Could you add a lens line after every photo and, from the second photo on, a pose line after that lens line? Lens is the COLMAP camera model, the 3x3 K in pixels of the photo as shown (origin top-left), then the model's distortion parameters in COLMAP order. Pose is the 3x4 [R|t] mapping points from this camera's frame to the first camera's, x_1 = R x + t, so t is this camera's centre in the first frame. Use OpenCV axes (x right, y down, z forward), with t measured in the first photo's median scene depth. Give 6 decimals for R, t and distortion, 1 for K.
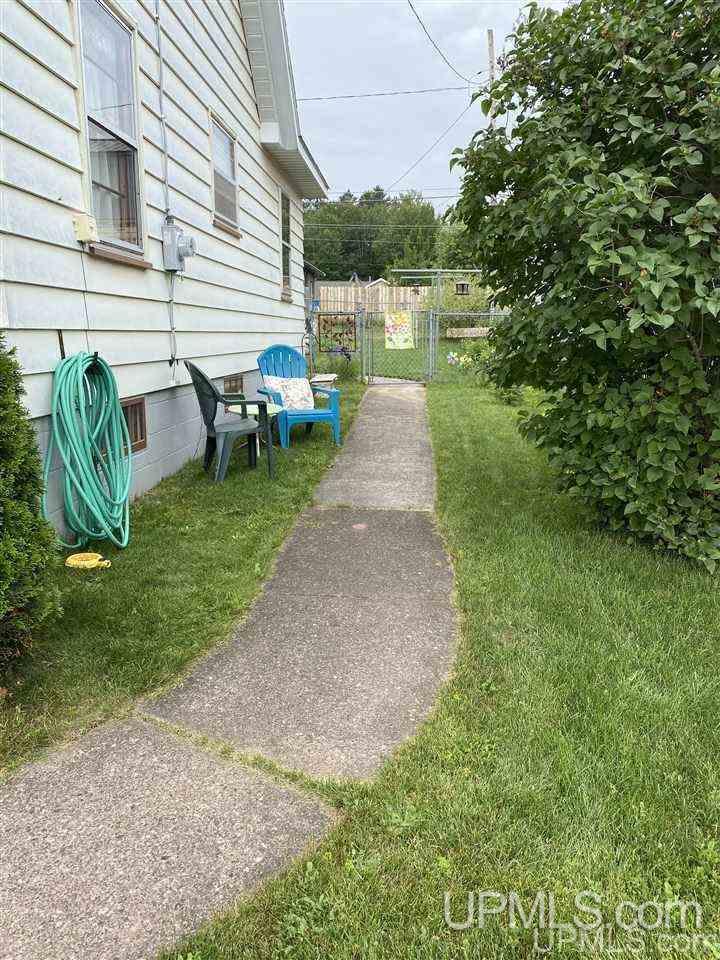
lens RADIAL K [[761.7, 0, 360.0], [0, 761.7, 480.0], [0, 0, 1]] dist [0.015598, 0.003802]
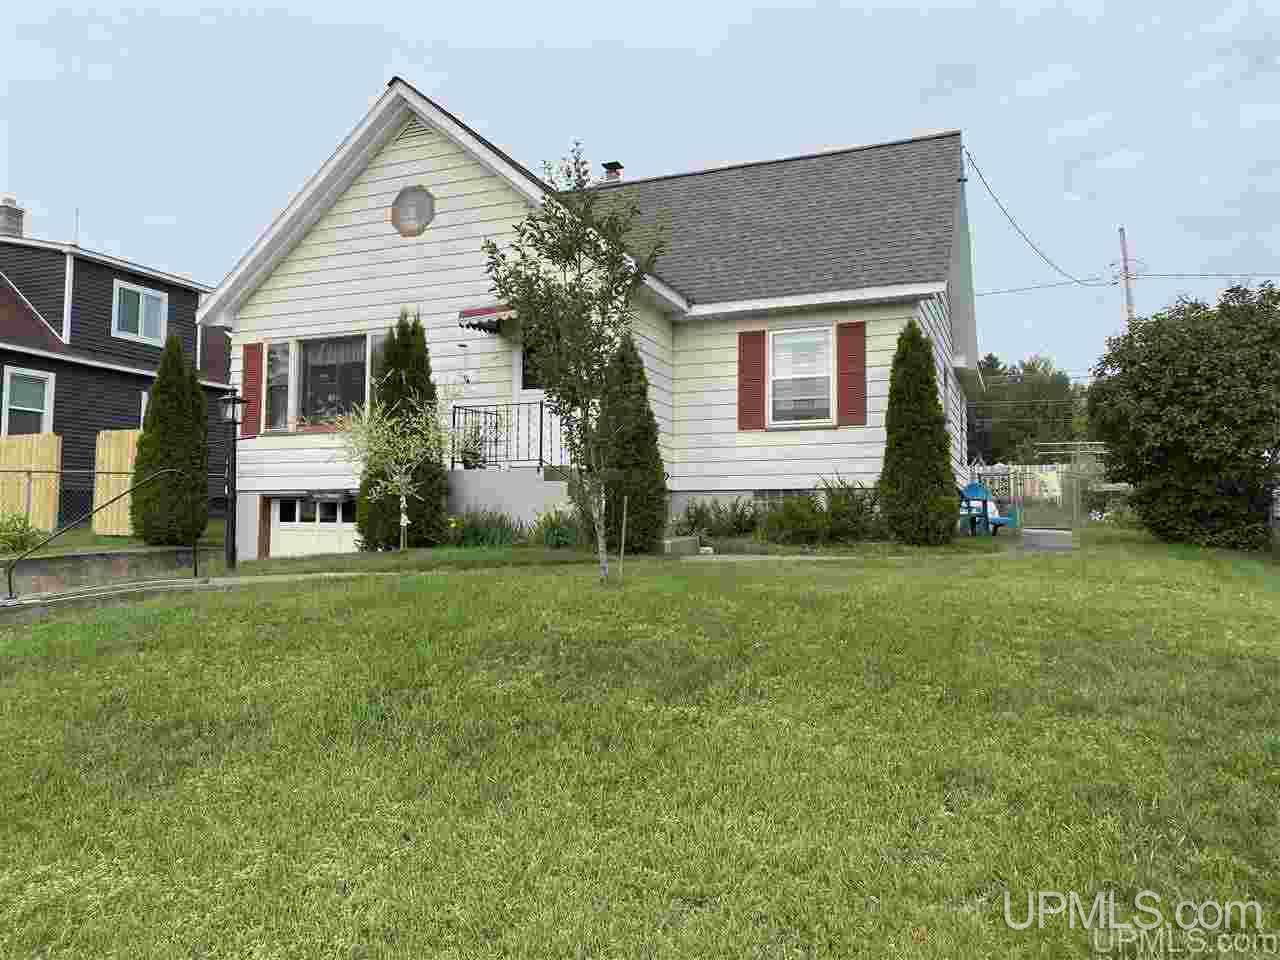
lens RADIAL K [[1015.6, 0, 640.0], [0, 1015.6, 480.0], [0, 0, 1]] dist [0.015598, 0.003802]
pose [[0.952903, -0.019542, -0.302645, -0.313303], [-0.056100, 0.969341, -0.239228, 0.905480], [0.298041, 0.244940, 0.922592, -2.975430]]
